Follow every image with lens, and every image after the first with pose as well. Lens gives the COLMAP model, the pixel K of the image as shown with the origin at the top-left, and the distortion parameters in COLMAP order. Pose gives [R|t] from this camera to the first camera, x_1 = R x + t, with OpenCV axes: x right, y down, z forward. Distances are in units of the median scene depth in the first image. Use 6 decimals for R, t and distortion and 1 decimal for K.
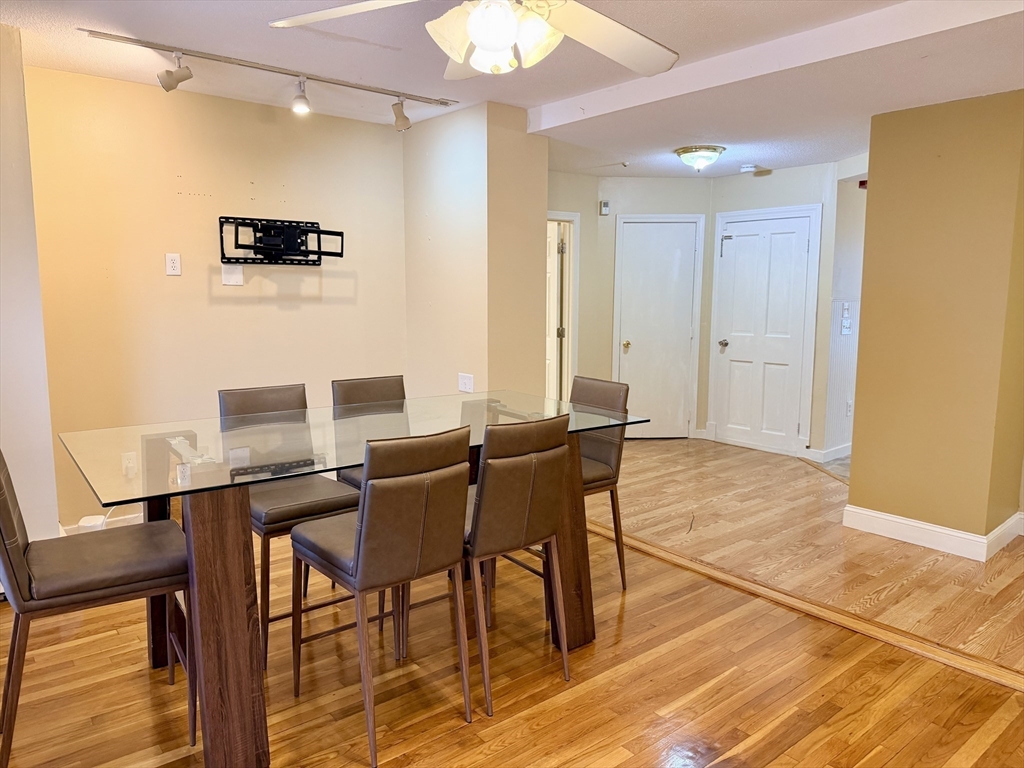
lens RADIAL K [[717.8, 0, 507.6], [0, 717.8, 376.9], [0, 0, 1]] dist [0.049965, -0.054633]
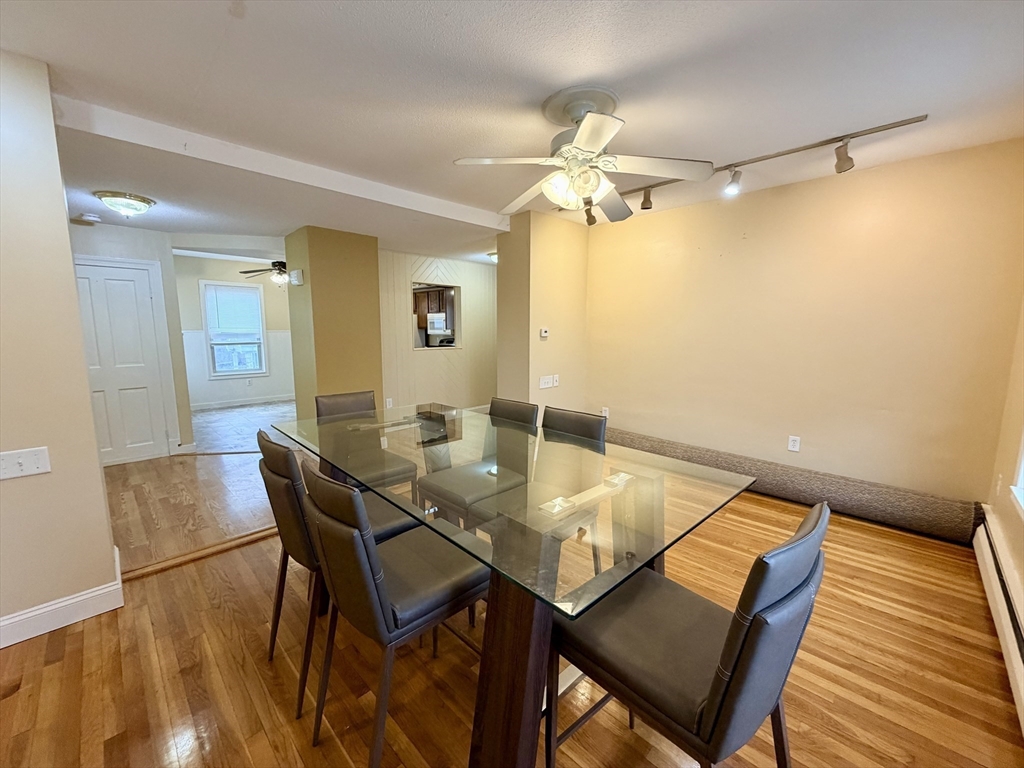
lens RADIAL K [[408.5, 0, 512.2], [0, 408.5, 385.7], [0, 0, 1]] dist [-0.003051, 0.000878]
pose [[-0.113789, -0.143452, 0.983094, -0.550394], [0.122634, 0.979926, 0.157184, -0.077689], [-0.985907, 0.138447, -0.093913, 0.662715]]
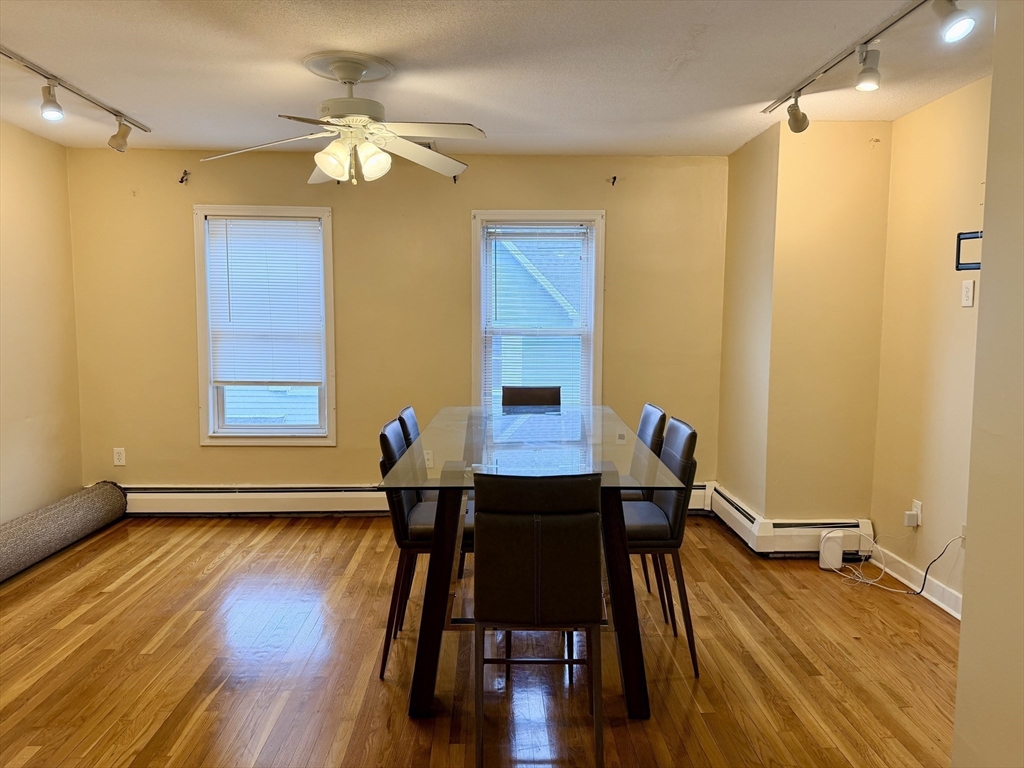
lens RADIAL K [[717.8, 0, 508.4], [0, 717.8, 386.4], [0, 0, 1]] dist [0.049965, -0.054633]
pose [[-0.610175, 0.069370, -0.789224, 0.529674], [-0.105236, 0.980236, 0.167521, -0.141294], [0.785246, 0.185272, -0.590815, 1.141788]]
